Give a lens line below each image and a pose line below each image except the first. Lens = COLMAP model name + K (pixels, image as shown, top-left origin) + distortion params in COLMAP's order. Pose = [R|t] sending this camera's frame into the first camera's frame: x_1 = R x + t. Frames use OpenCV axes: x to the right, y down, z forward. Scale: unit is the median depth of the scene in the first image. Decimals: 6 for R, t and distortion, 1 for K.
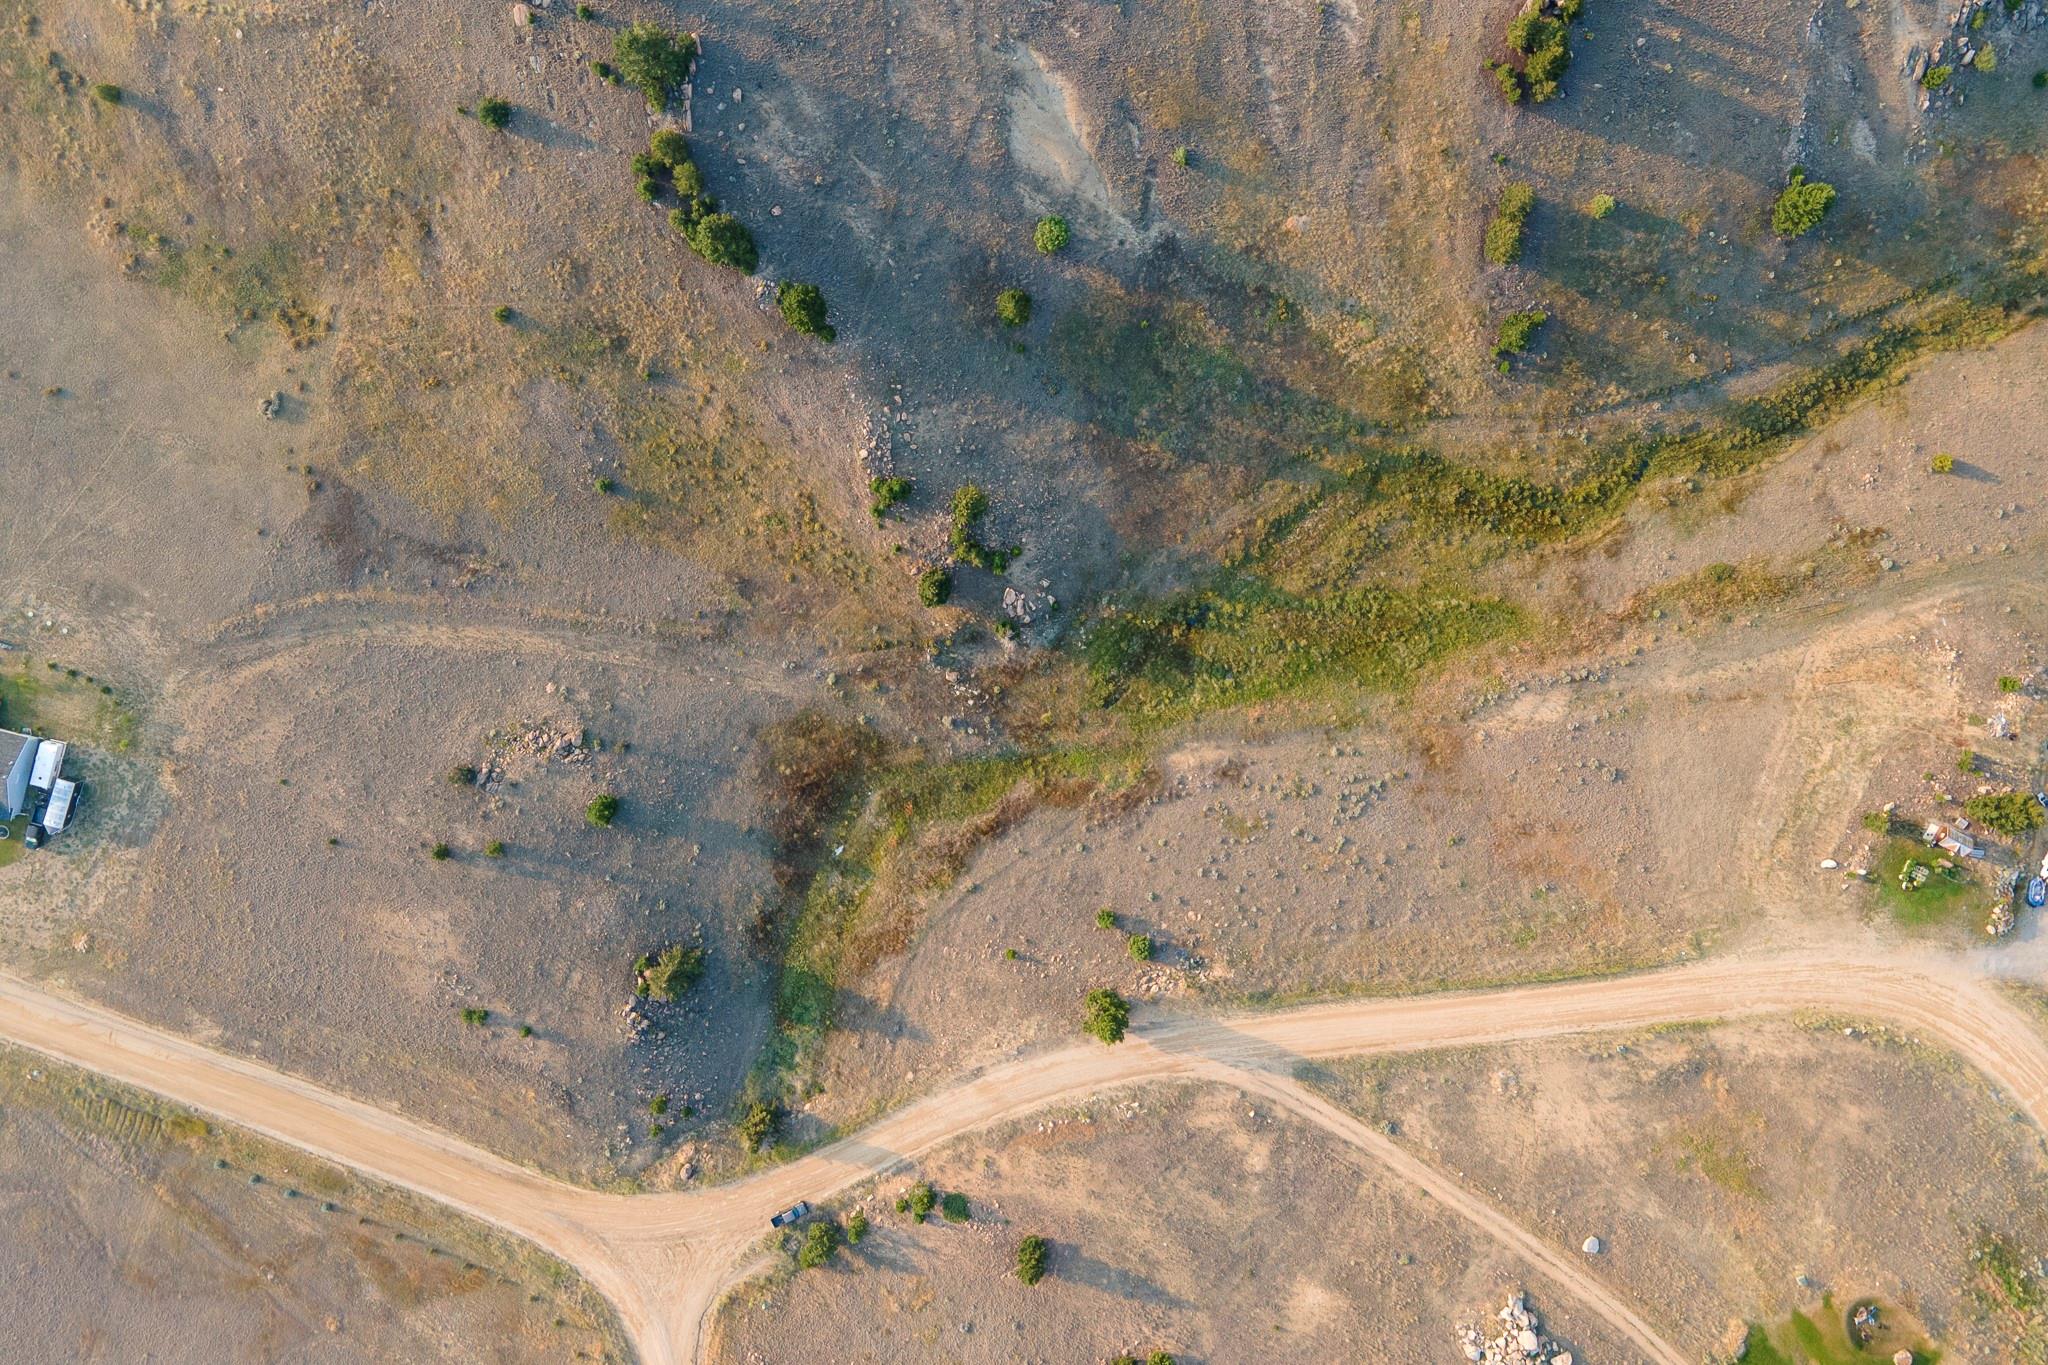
lens RADIAL K [[1493.7, 0, 1030.0], [0, 1493.7, 596.1], [0, 0, 1]] dist [0.029538, 0.037109]
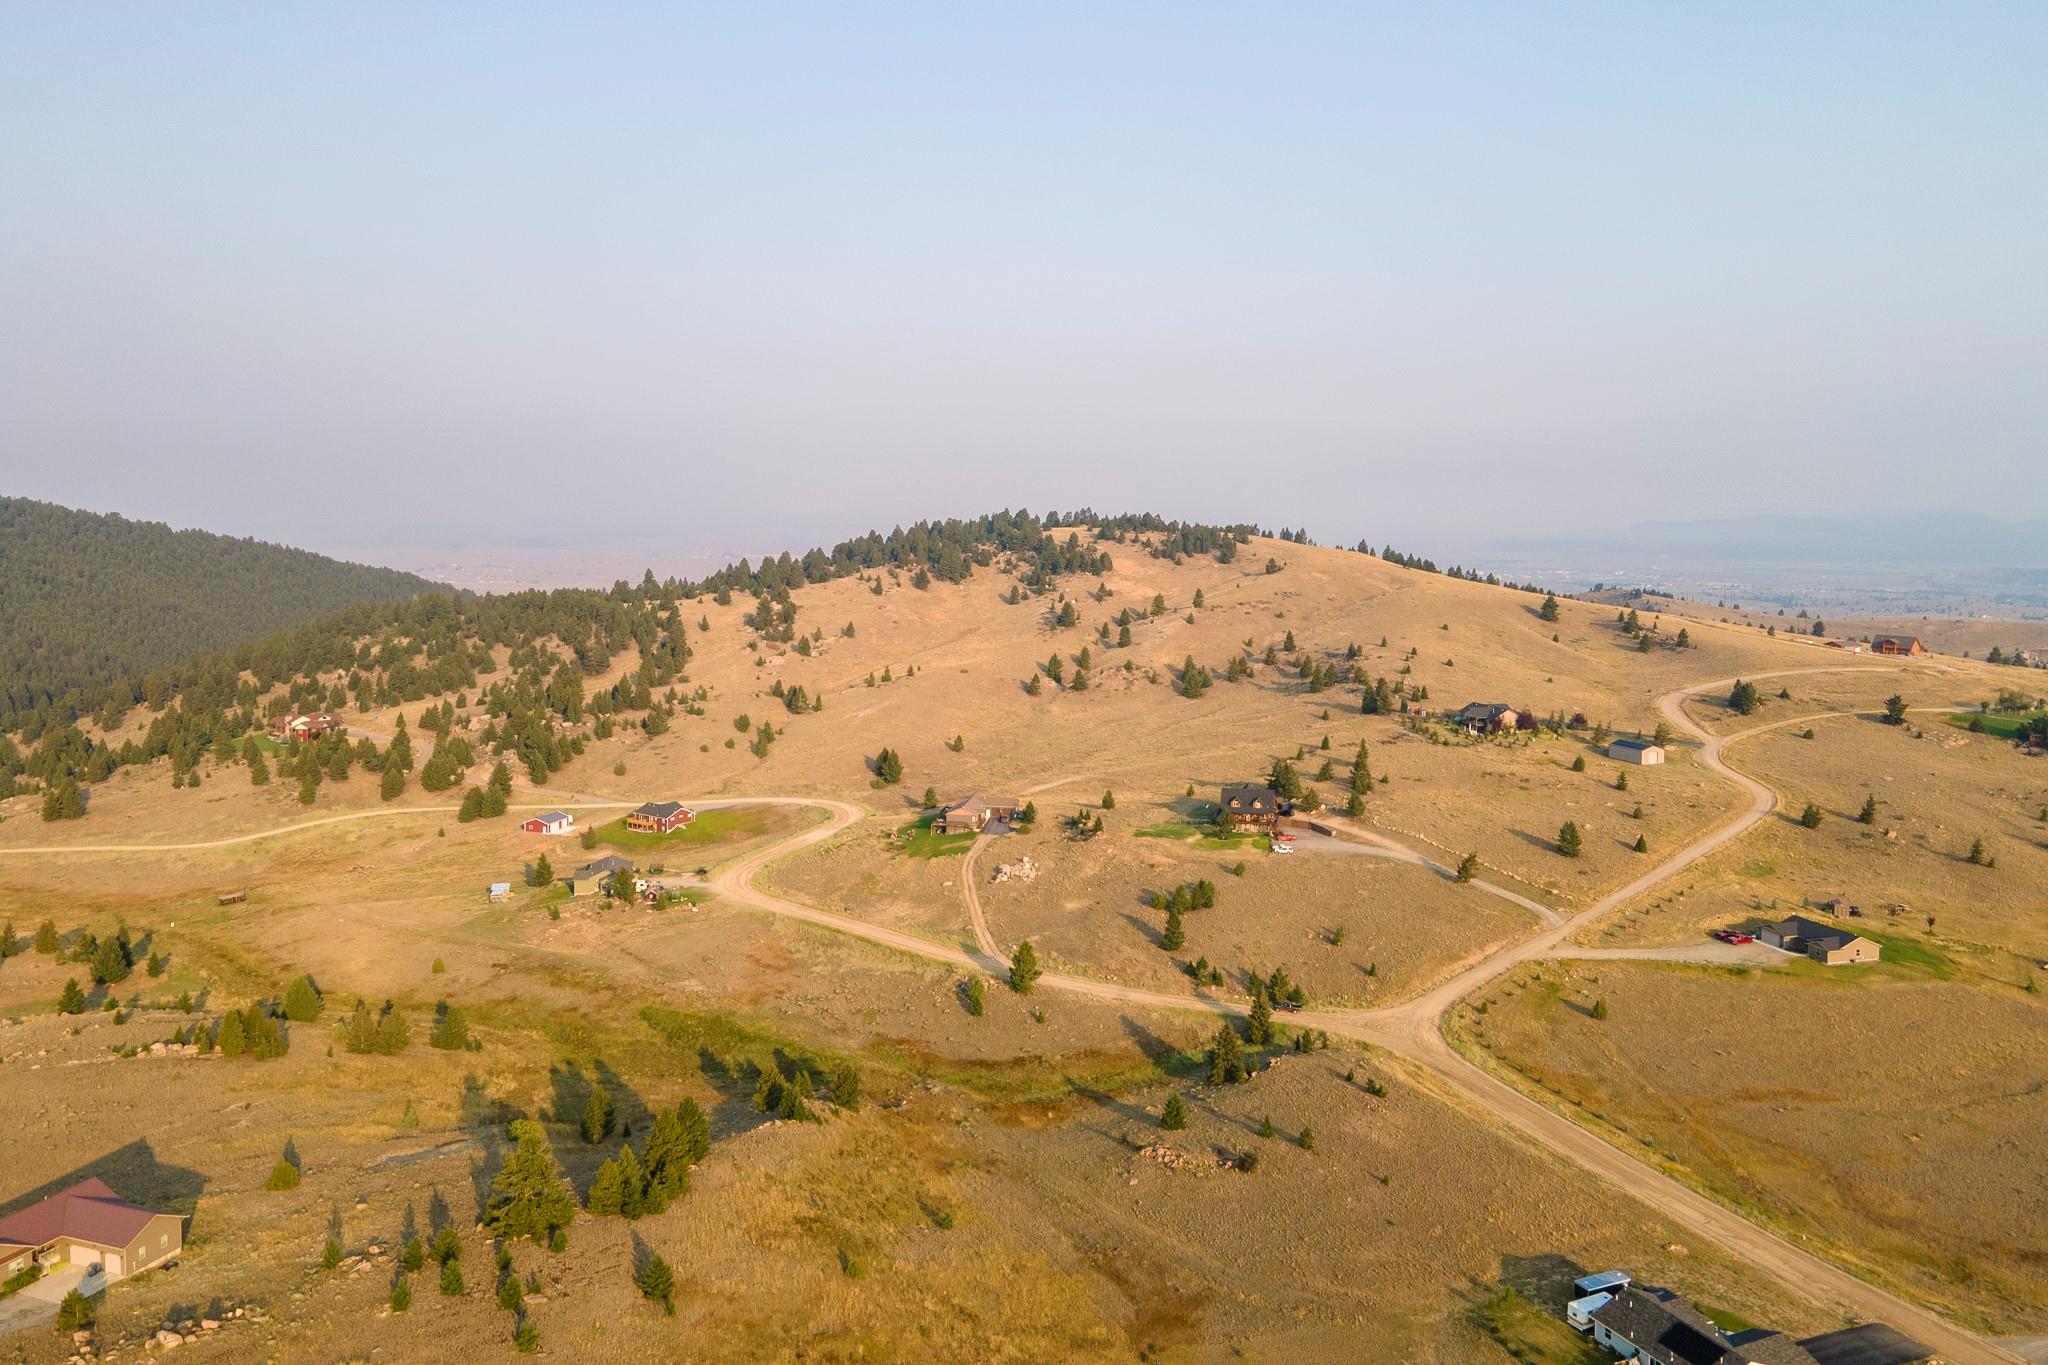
lens RADIAL K [[1493.7, 0, 1030.0], [0, 1493.7, 596.1], [0, 0, 1]] dist [0.029538, 0.037109]
pose [[-0.645263, -0.026013, 0.763518, -1.045554], [0.762263, -0.088509, 0.641187, -0.611099], [0.050899, 0.995736, 0.076940, 0.512473]]
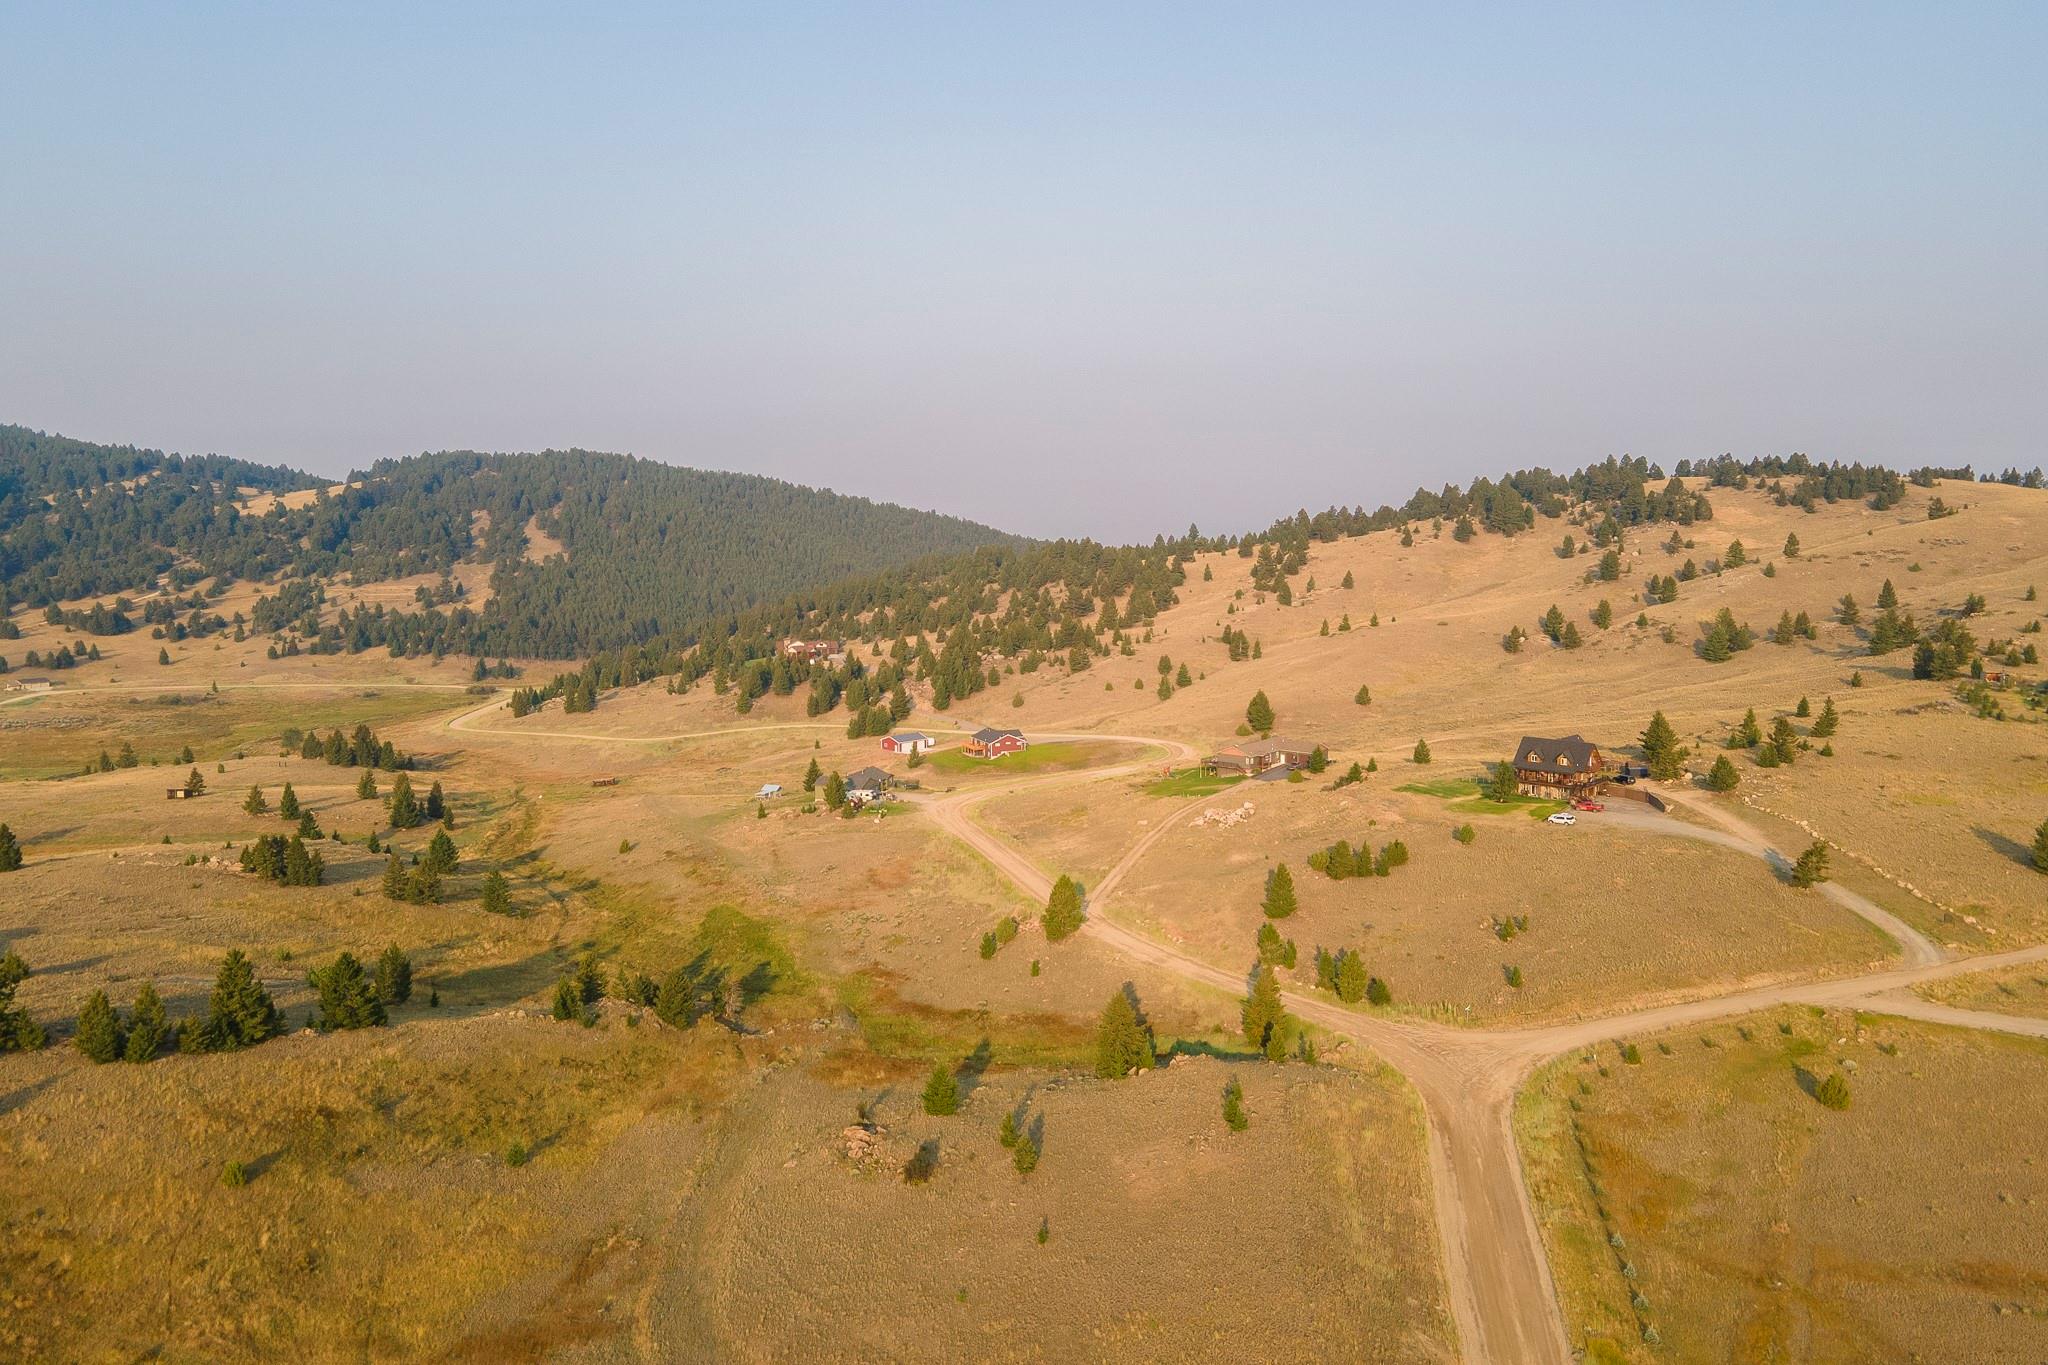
lens RADIAL K [[1493.7, 0, 1030.0], [0, 1493.7, 596.1], [0, 0, 1]] dist [0.029538, 0.037109]
pose [[-0.182680, -0.031533, 0.982667, -1.051449], [0.981377, -0.066230, 0.180315, 0.061285], [0.059396, 0.997306, 0.043045, 0.691556]]
